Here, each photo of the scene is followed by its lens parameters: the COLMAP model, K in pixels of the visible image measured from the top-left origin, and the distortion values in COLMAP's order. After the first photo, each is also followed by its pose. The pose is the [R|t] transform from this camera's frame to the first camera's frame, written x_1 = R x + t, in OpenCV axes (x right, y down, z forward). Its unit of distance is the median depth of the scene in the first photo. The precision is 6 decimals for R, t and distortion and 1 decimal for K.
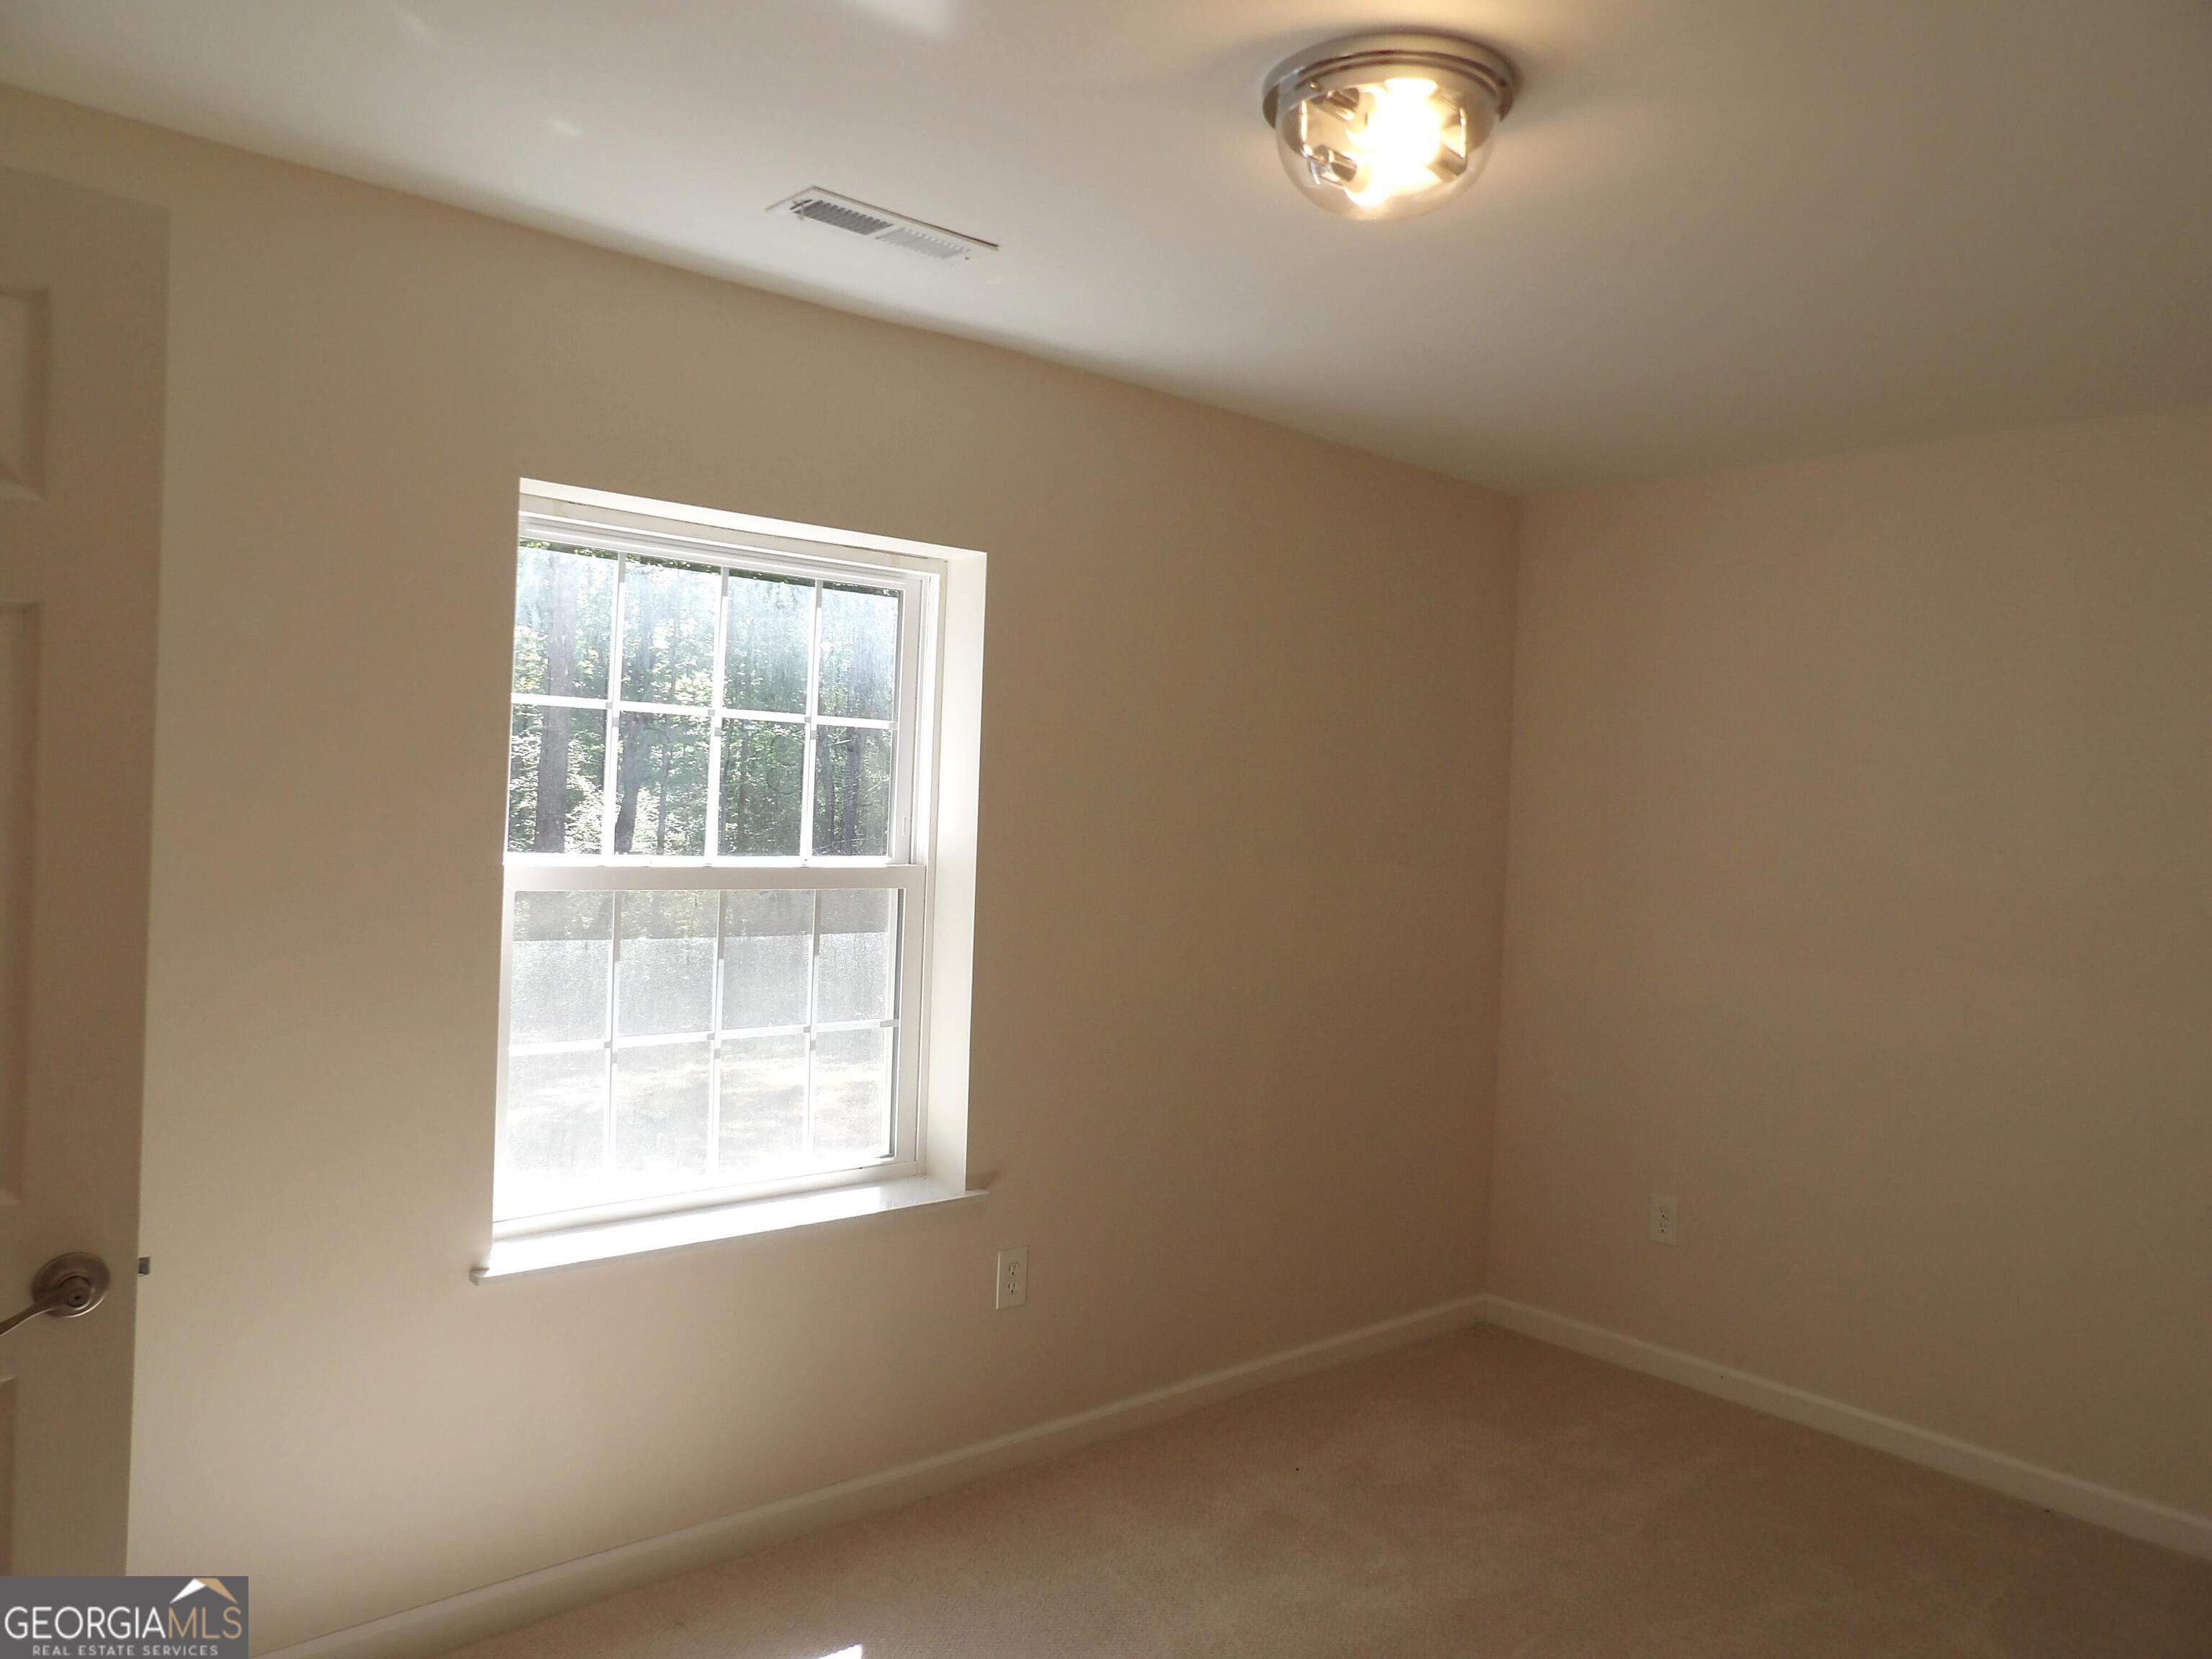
lens RADIAL K [[1582.8, 0, 1106.5], [0, 1582.8, 818.8], [0, 0, 1]] dist [-0.018284, -0.000393]
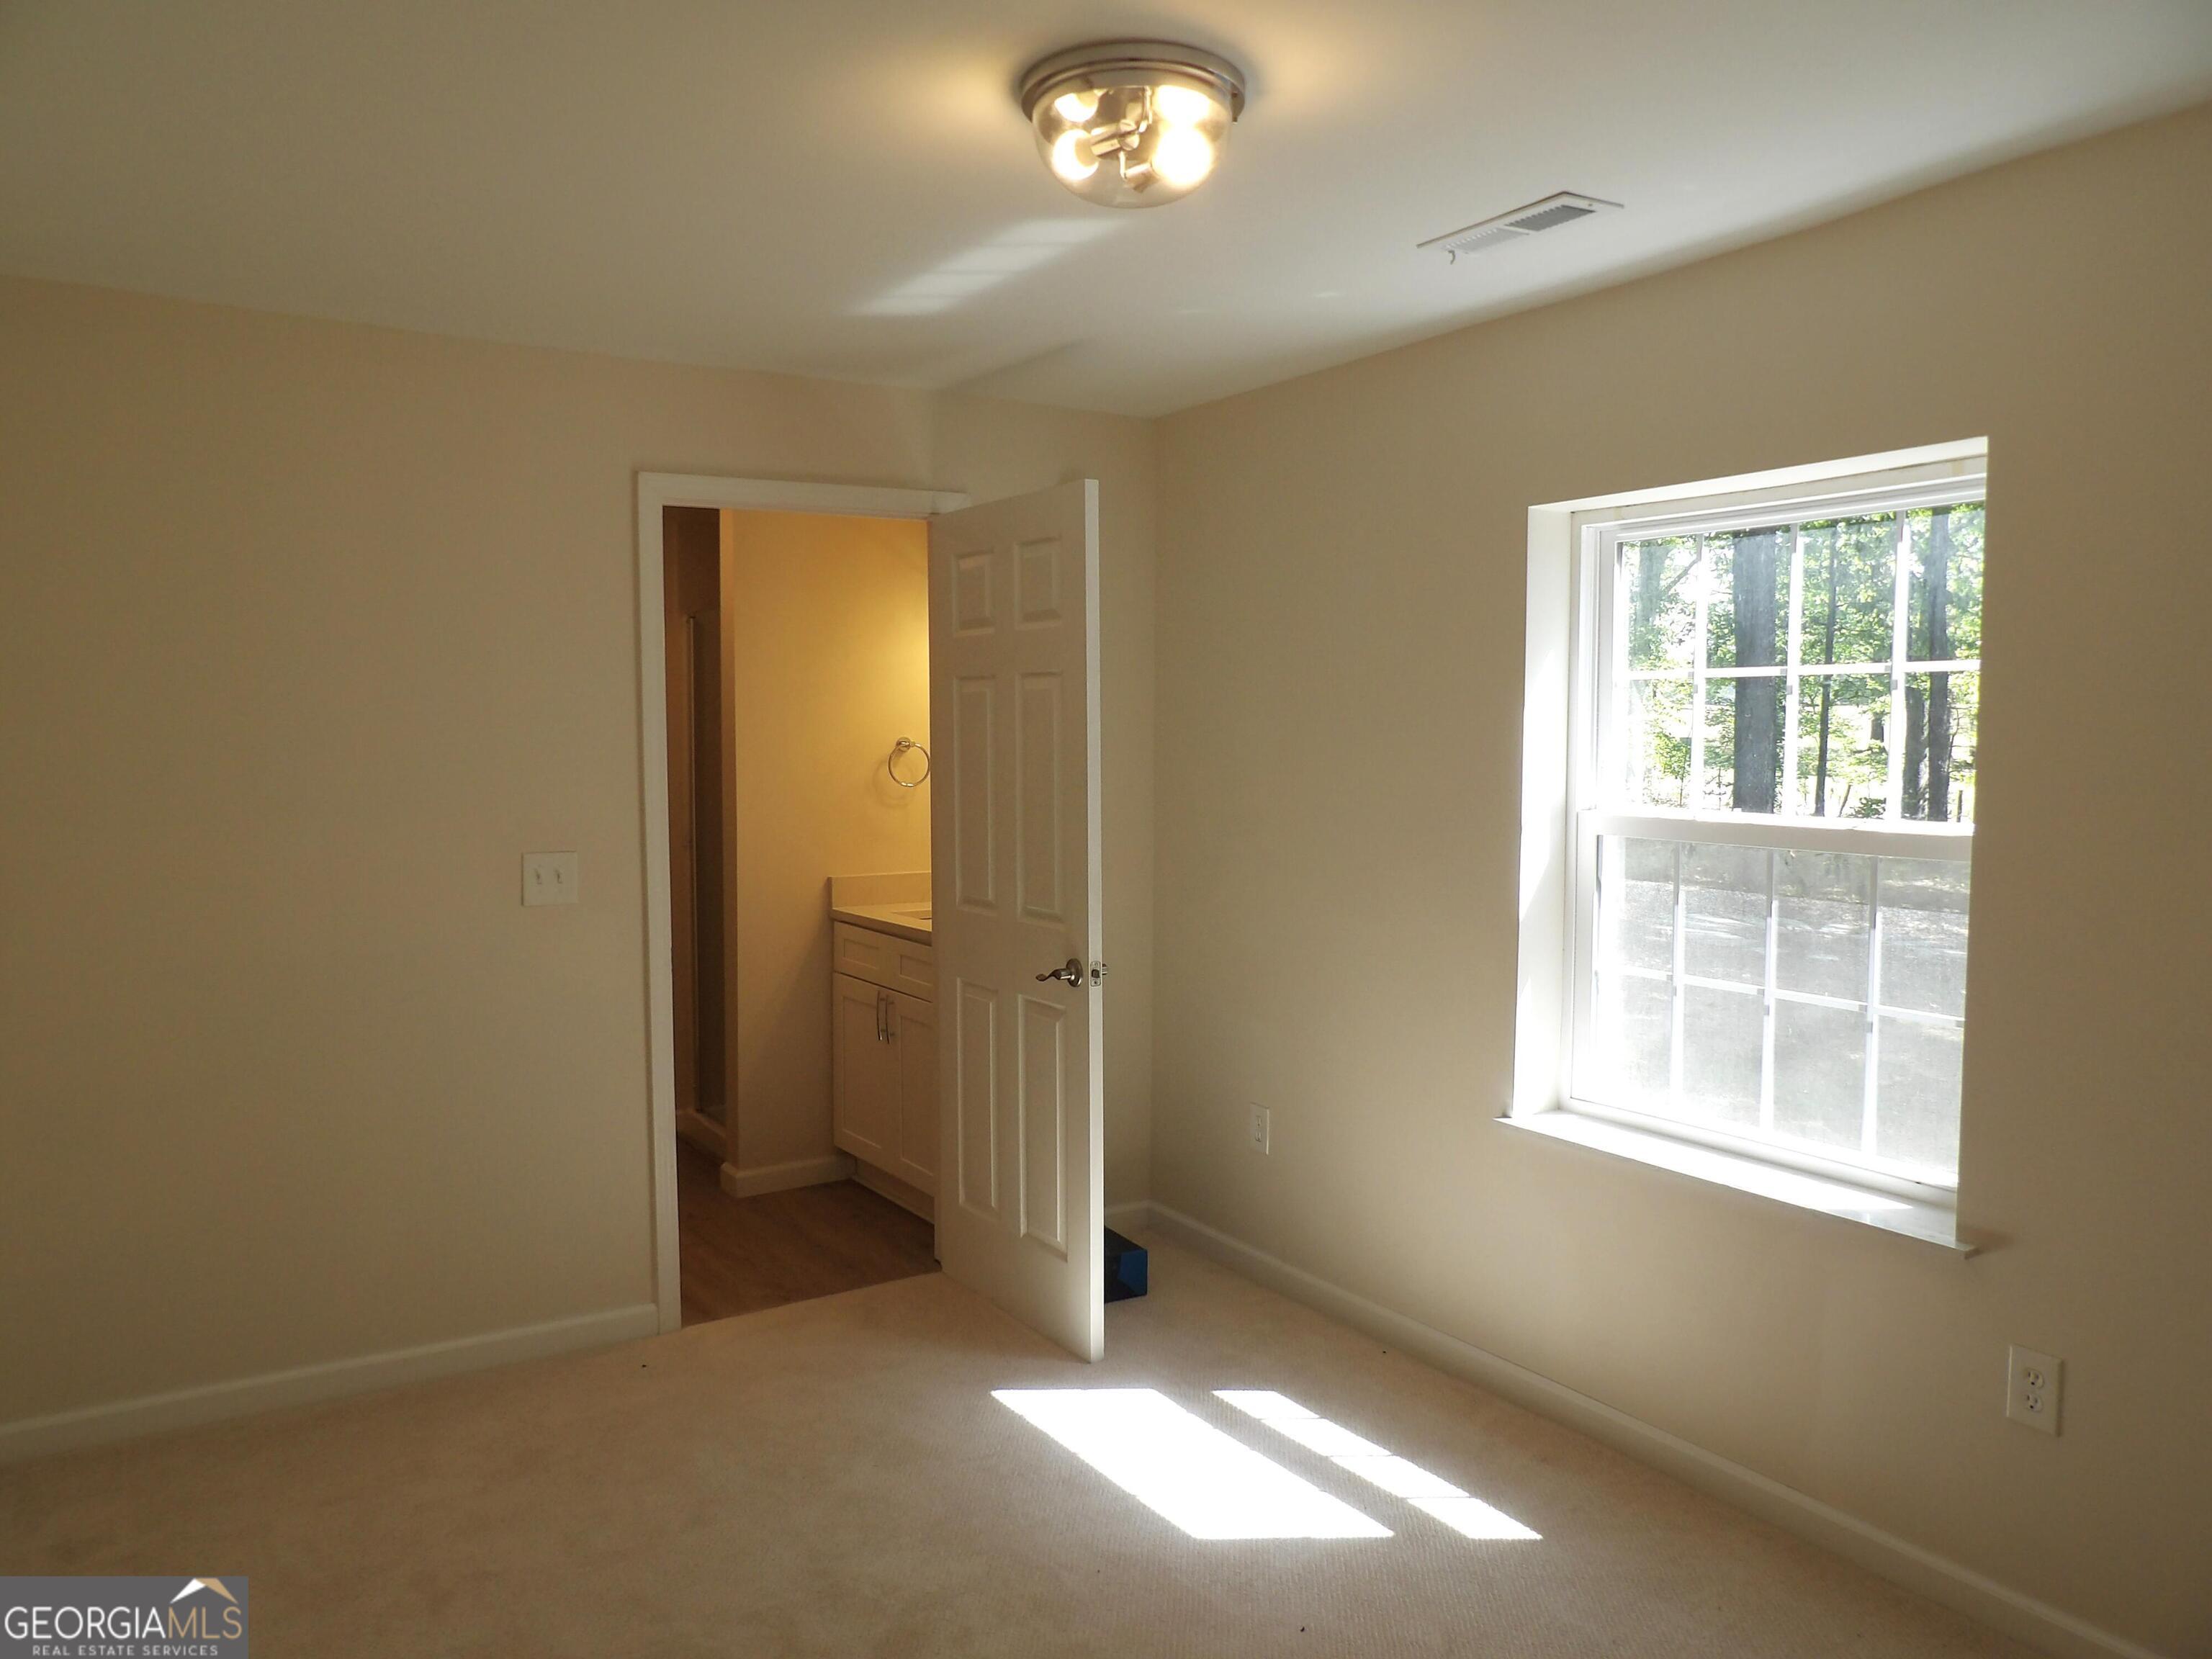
lens RADIAL K [[1582.8, 0, 1106.5], [0, 1582.8, 818.8], [0, 0, 1]] dist [-0.018284, -0.000393]
pose [[-0.162425, 0.011140, -0.986658, 0.823061], [-0.027658, 0.999492, 0.015838, 0.022865], [0.986333, 0.029862, -0.162034, 0.754928]]
